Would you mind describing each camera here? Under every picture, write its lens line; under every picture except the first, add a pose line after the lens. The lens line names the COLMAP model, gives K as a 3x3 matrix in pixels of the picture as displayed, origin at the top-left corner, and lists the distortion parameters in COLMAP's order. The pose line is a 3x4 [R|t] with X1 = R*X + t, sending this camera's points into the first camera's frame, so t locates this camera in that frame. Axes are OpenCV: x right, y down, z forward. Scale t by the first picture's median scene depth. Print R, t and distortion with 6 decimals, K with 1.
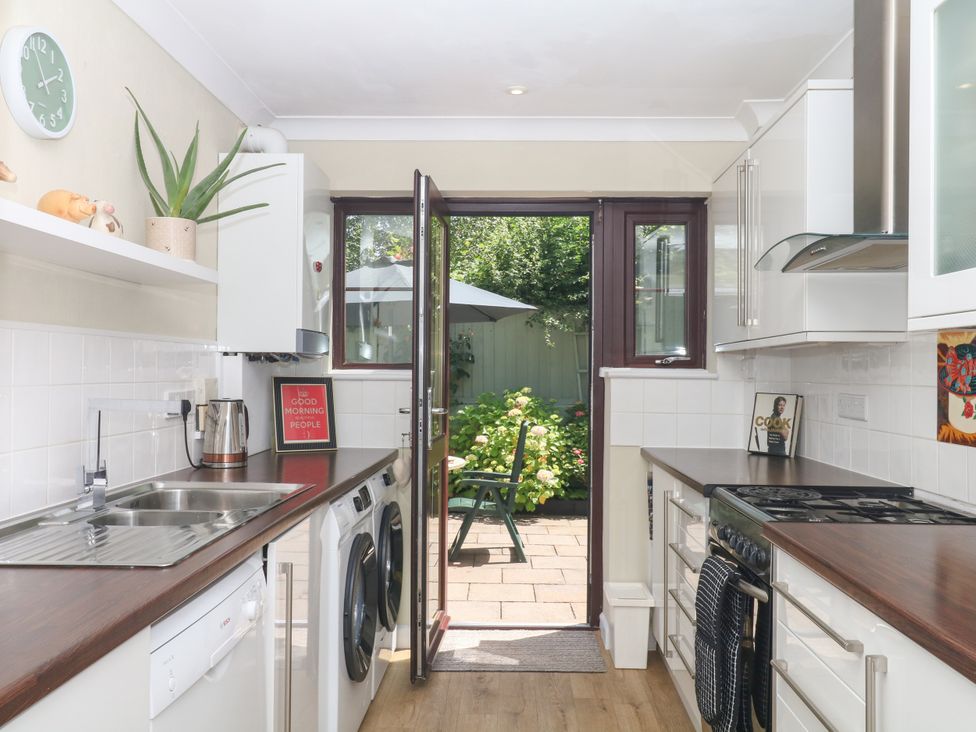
lens RADIAL K [[835.2, 0, 490.5], [0, 835.2, 365.6], [0, 0, 1]] dist [0.016850, -0.001593]
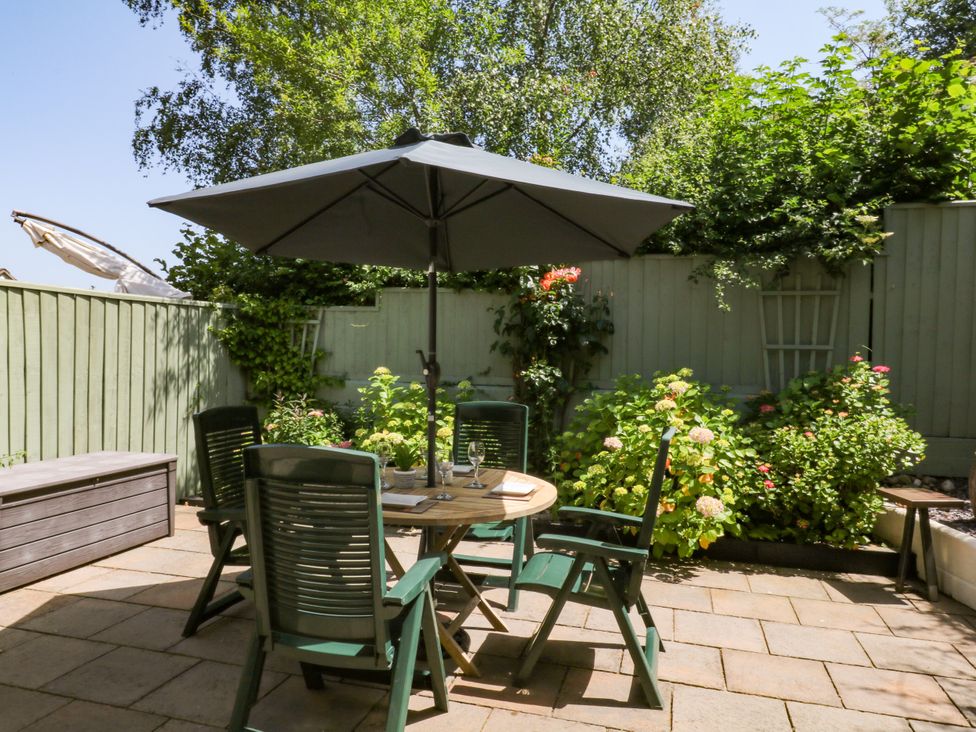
lens RADIAL K [[664.3, 0, 487.7], [0, 664.3, 368.3], [0, 0, 1]] dist [0.009407, -0.007628]
pose [[0.963205, 0.020437, -0.267988, 0.073939], [-0.013679, 0.999540, 0.027061, 0.030159], [0.268418, -0.022400, 0.963042, 0.959904]]
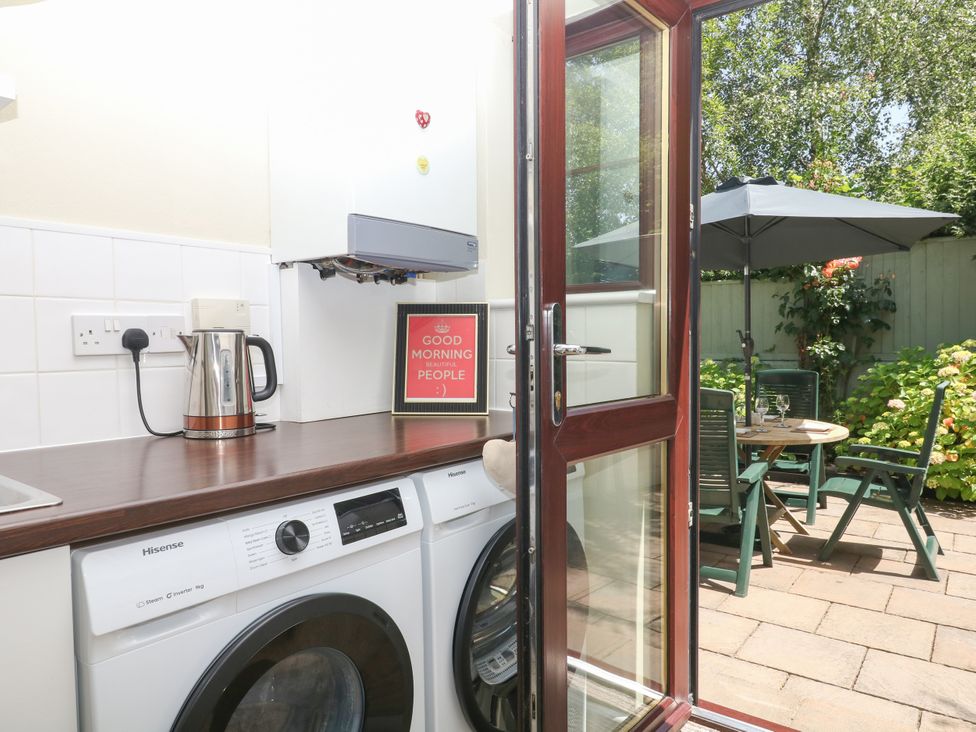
lens RADIAL K [[664.3, 0, 494.7], [0, 664.3, 370.8], [0, 0, 1]] dist [0.009407, -0.007628]
pose [[0.809744, 0.011361, -0.586673, 0.110725], [0.019832, 0.998711, 0.046713, 0.039369], [0.586447, -0.049460, 0.808476, 0.541187]]
